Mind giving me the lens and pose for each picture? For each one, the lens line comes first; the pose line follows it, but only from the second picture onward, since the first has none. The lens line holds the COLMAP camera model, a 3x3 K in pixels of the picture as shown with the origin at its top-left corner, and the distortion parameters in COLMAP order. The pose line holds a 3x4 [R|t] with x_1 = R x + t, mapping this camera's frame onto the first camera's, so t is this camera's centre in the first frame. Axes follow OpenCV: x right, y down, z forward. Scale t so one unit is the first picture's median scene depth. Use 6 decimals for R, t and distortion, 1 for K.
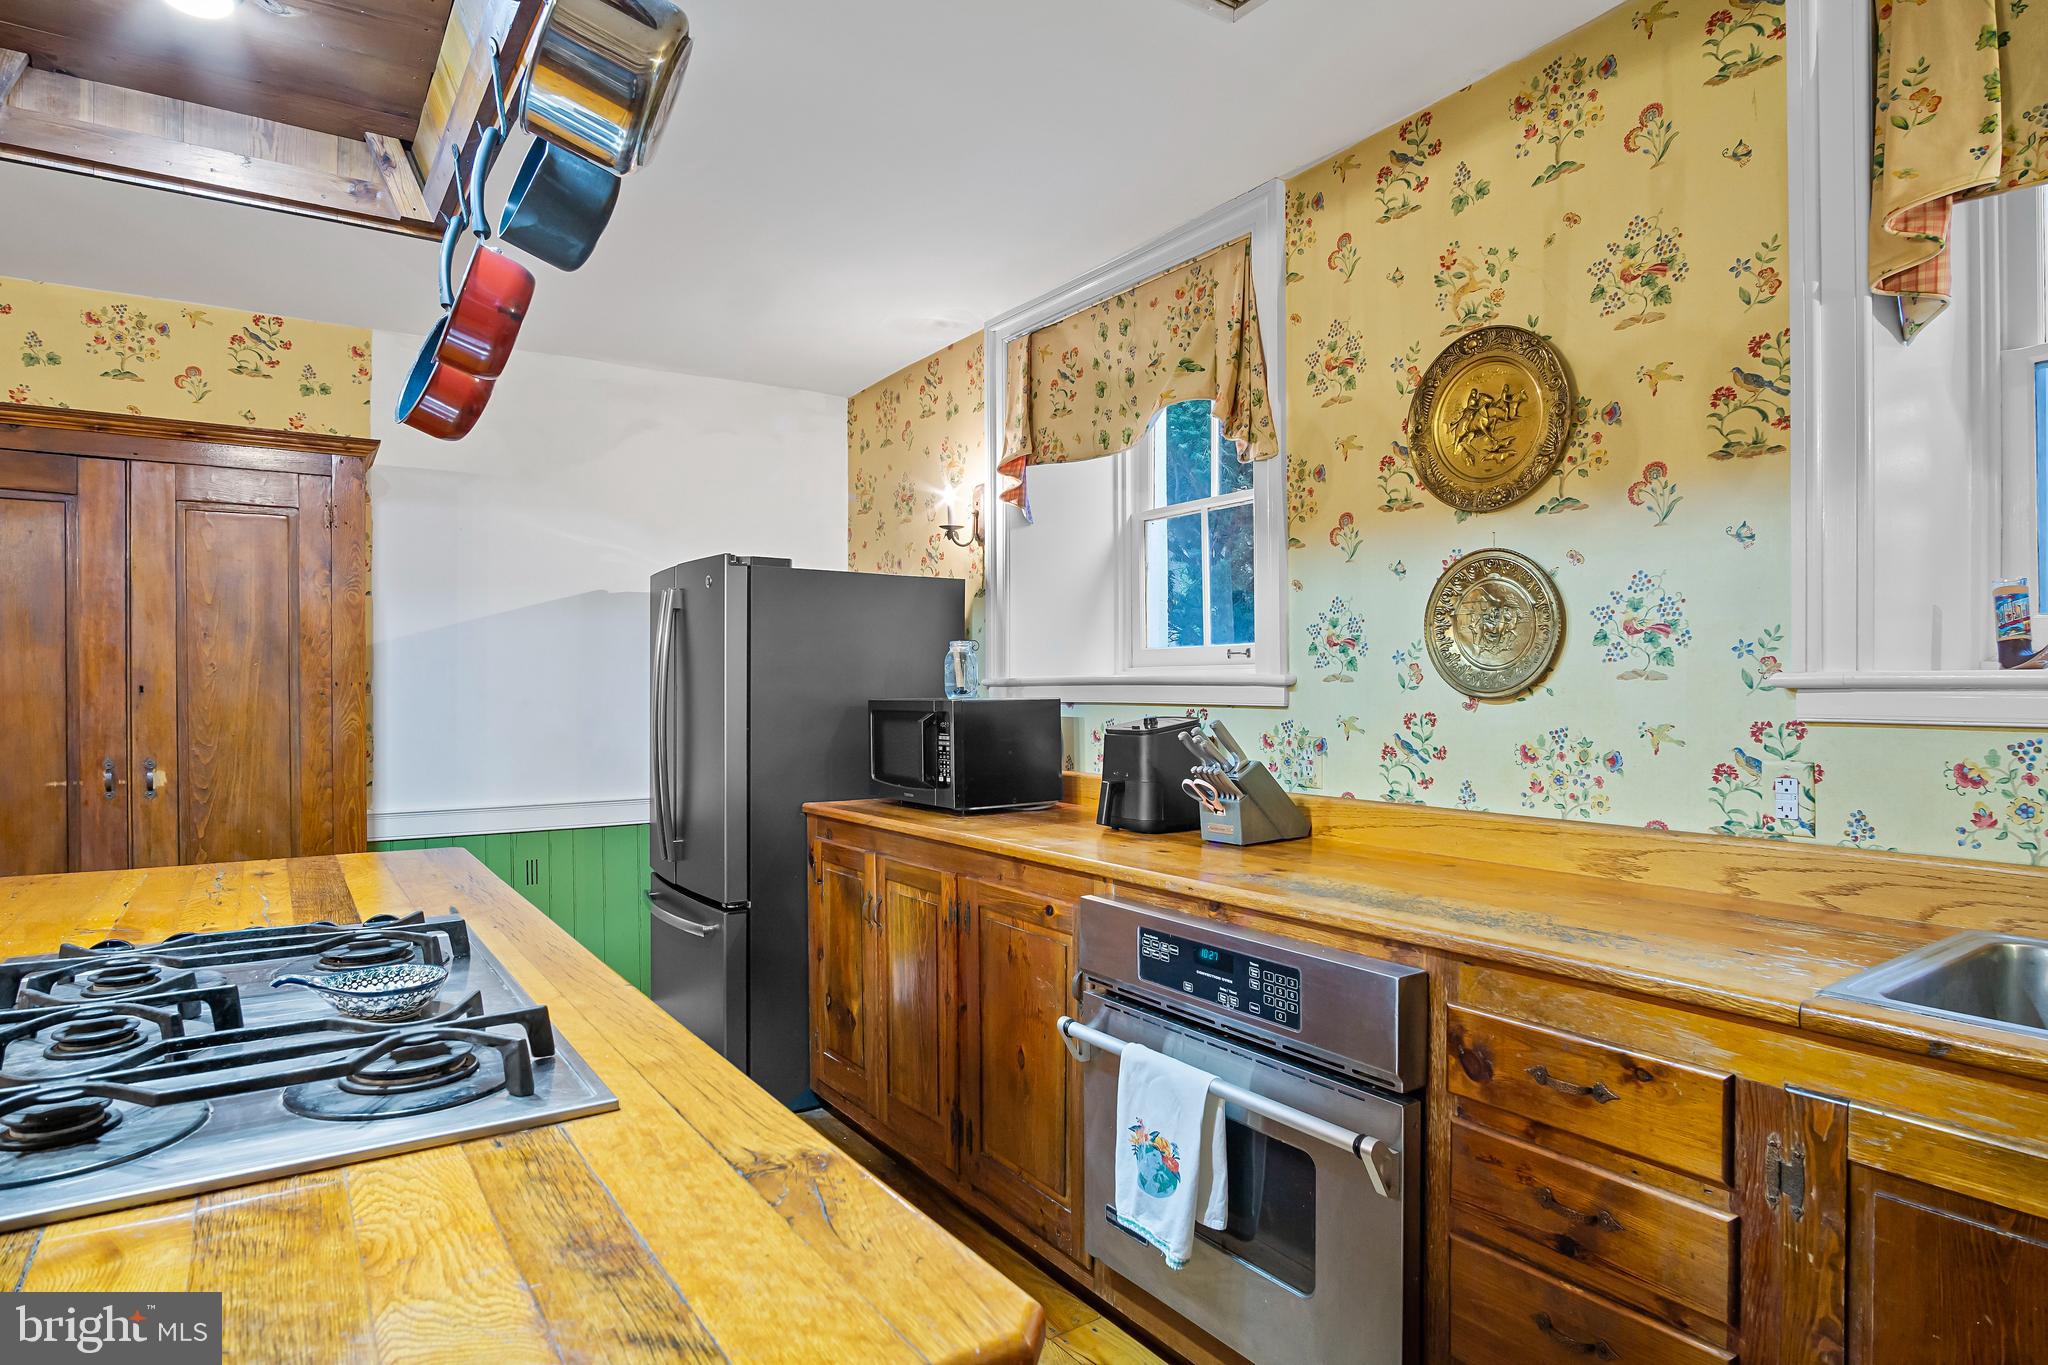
lens RADIAL K [[1108.9, 0, 1027.3], [0, 1108.9, 694.3], [0, 0, 1]] dist [-0.027962, 0.005769]
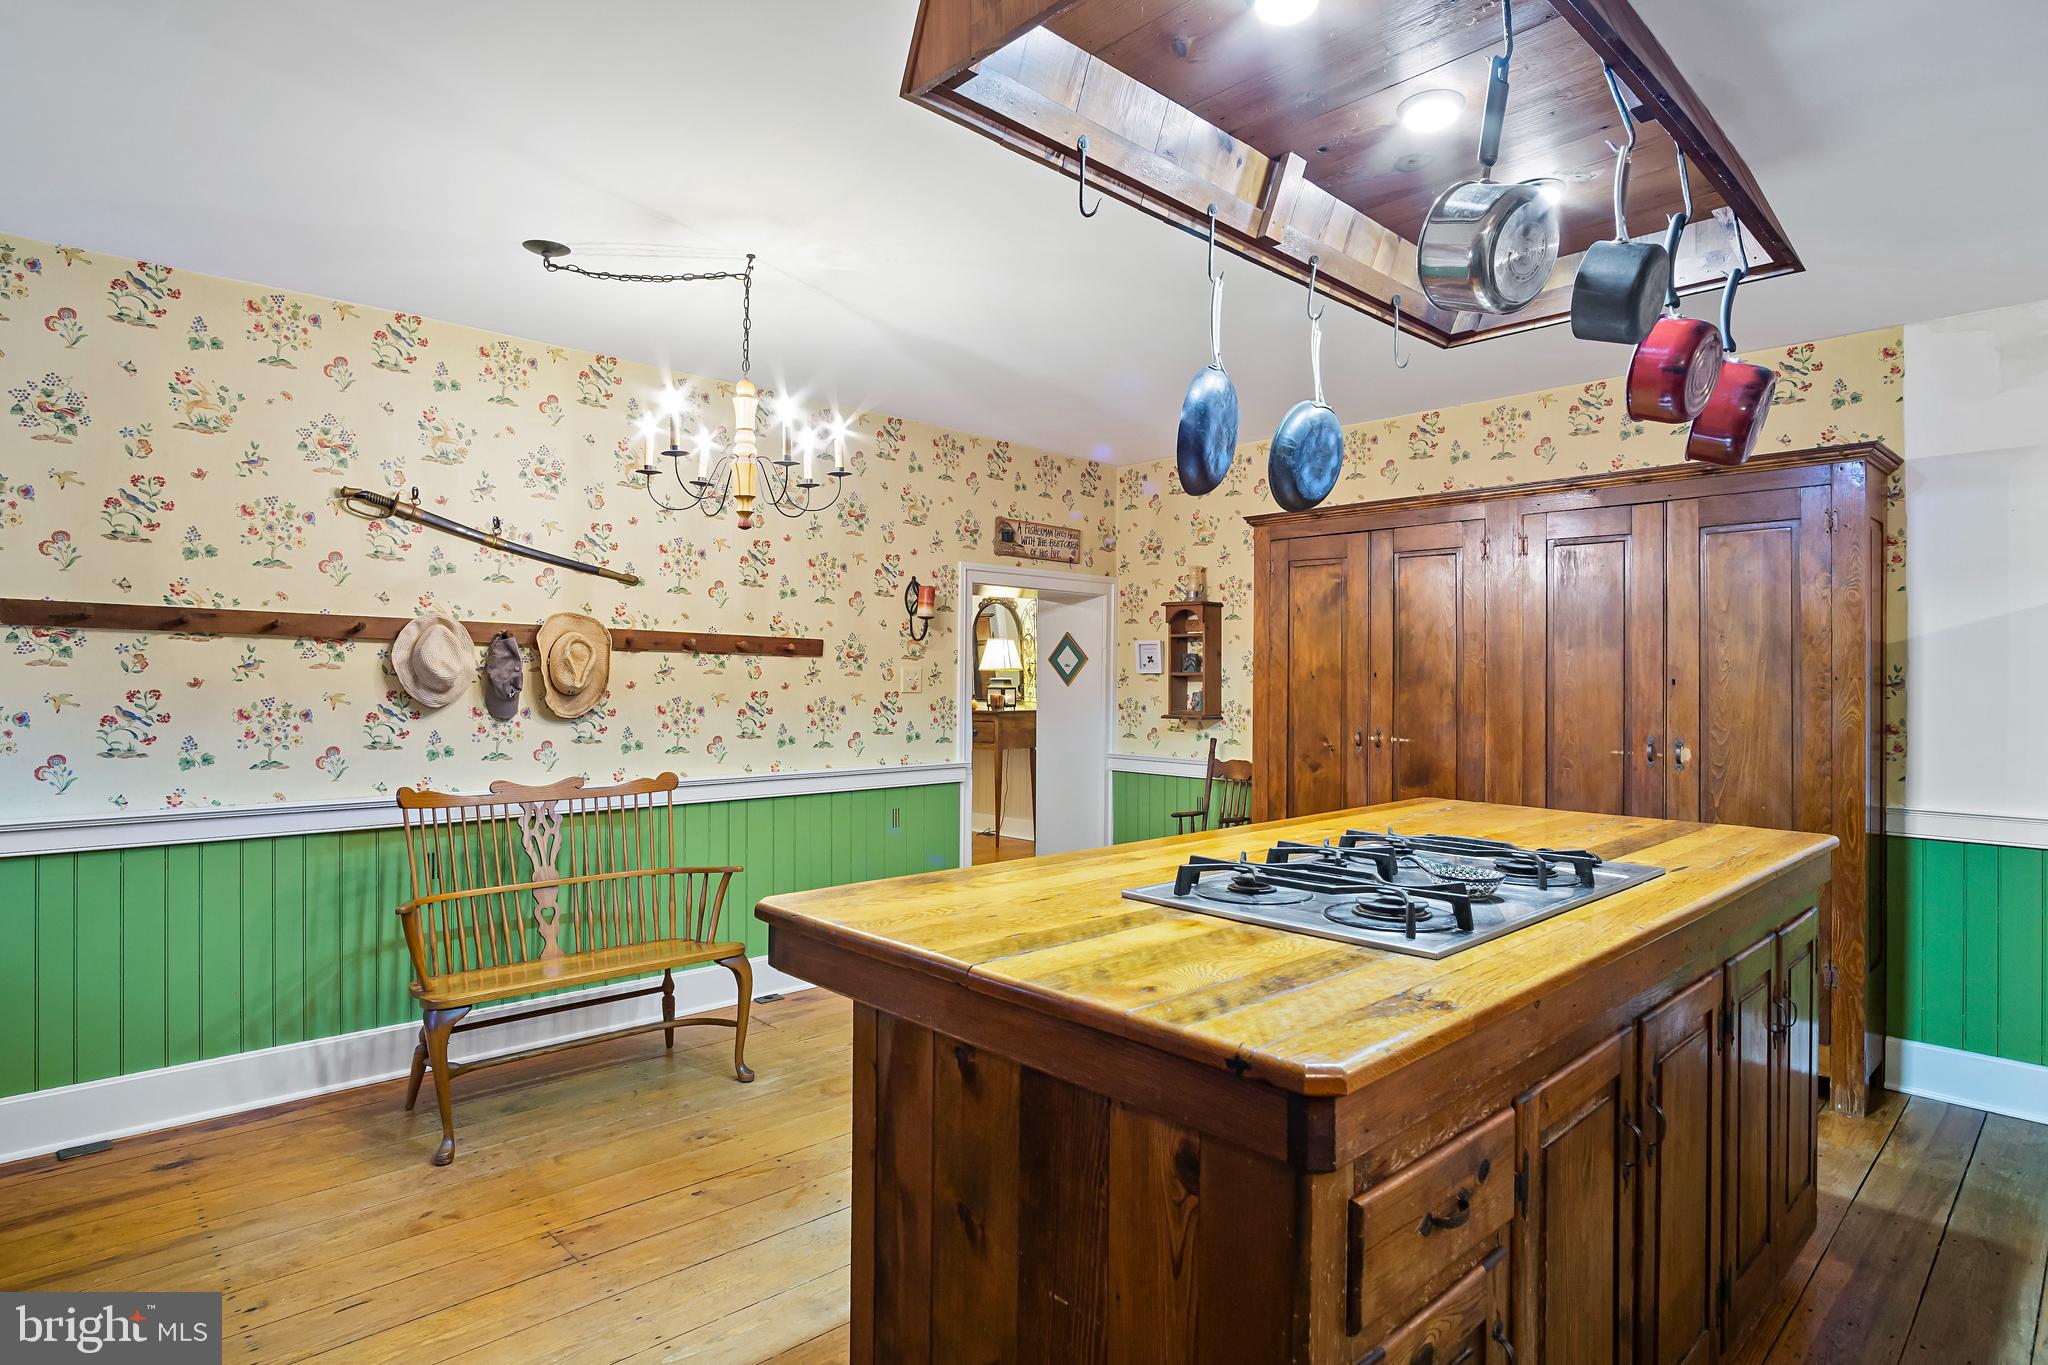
lens RADIAL K [[1108.9, 0, 1016.4], [0, 1108.9, 669.4], [0, 0, 1]] dist [-0.027962, 0.005769]
pose [[0.152209, -0.003536, -0.988342, 0.371907], [-0.014974, 0.999871, -0.005883, -0.000414], [0.988235, 0.015695, 0.152137, 0.071839]]
